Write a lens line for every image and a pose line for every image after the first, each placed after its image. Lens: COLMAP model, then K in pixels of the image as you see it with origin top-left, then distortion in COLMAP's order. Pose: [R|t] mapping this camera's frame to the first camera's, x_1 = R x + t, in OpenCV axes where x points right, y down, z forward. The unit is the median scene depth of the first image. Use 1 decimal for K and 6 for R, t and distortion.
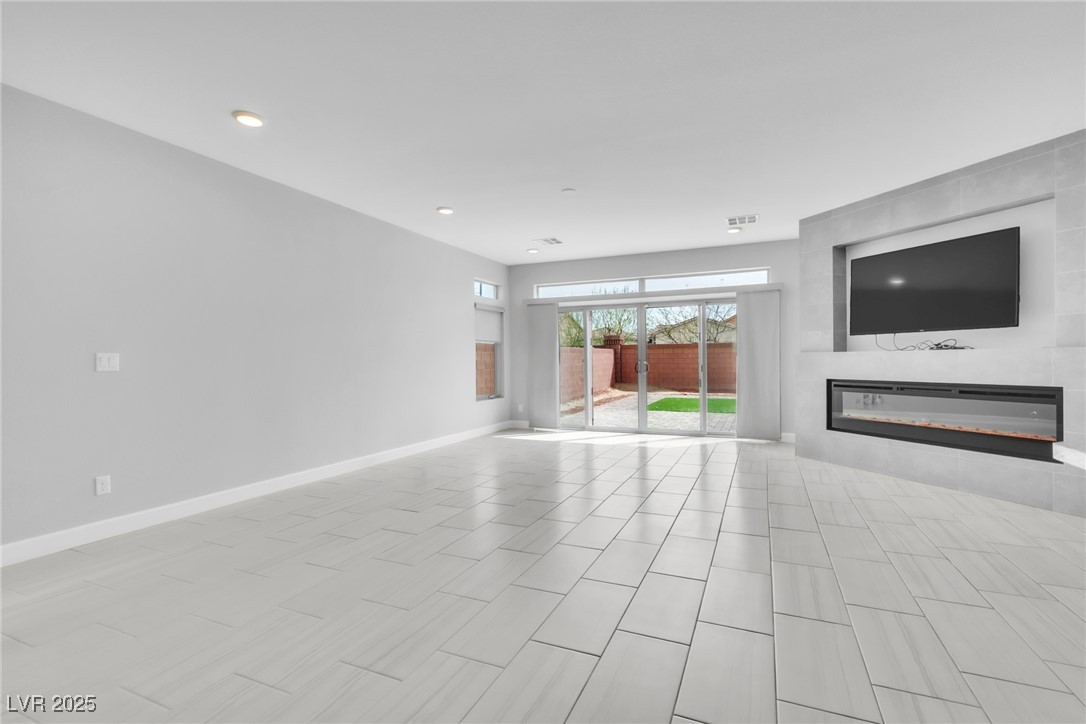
lens RADIAL K [[480.6, 0, 559.3], [0, 480.6, 361.0], [0, 0, 1]] dist [0.002559, 0.000540]
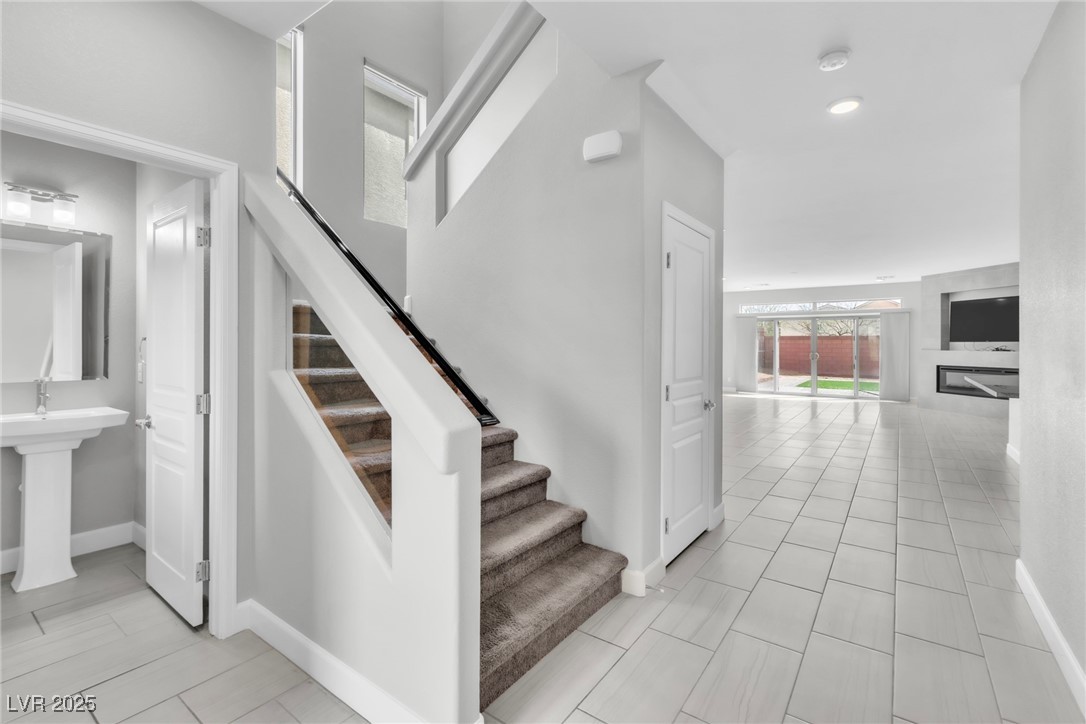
lens RADIAL K [[480.6, 0, 558.7], [0, 480.6, 341.3], [0, 0, 1]] dist [0.002559, 0.000540]
pose [[0.977201, 0.010765, -0.212042, -0.369376], [-0.012603, 0.999894, -0.007317, -0.017270], [0.211941, 0.009822, 0.977233, -0.875201]]
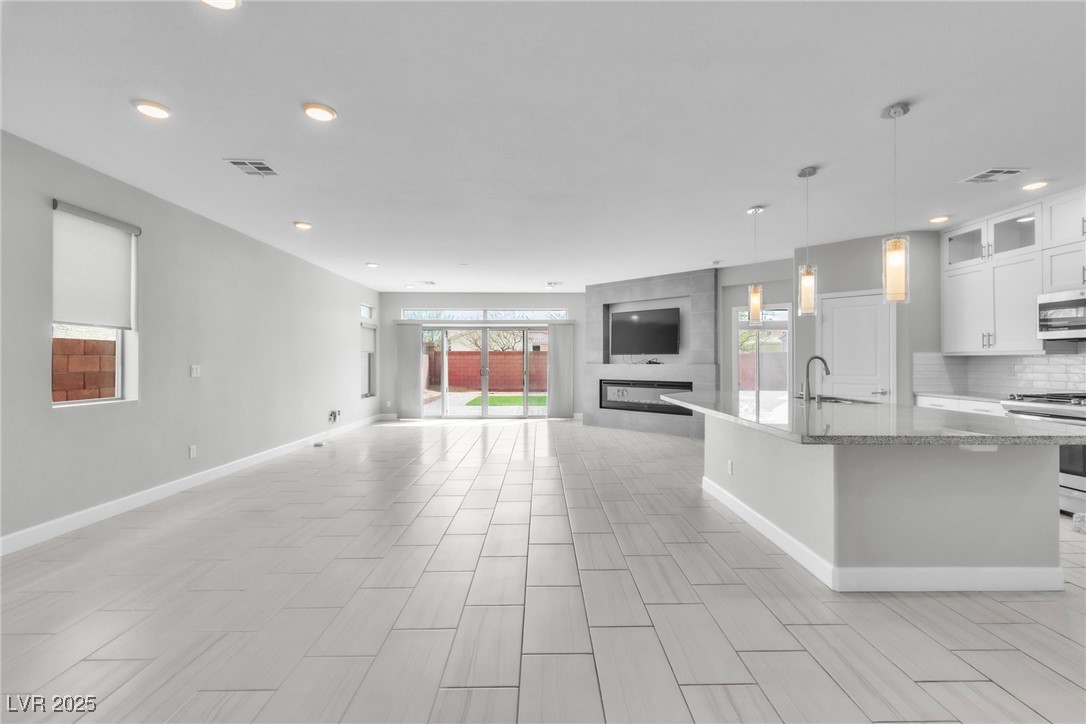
lens RADIAL K [[480.6, 0, 545.6], [0, 480.6, 356.1], [0, 0, 1]] dist [0.002559, 0.000540]
pose [[0.915832, 0.011758, 0.401389, -0.261815], [-0.005500, 0.999845, -0.016740, -0.013040], [-0.401524, 0.013123, 0.915754, -0.419448]]
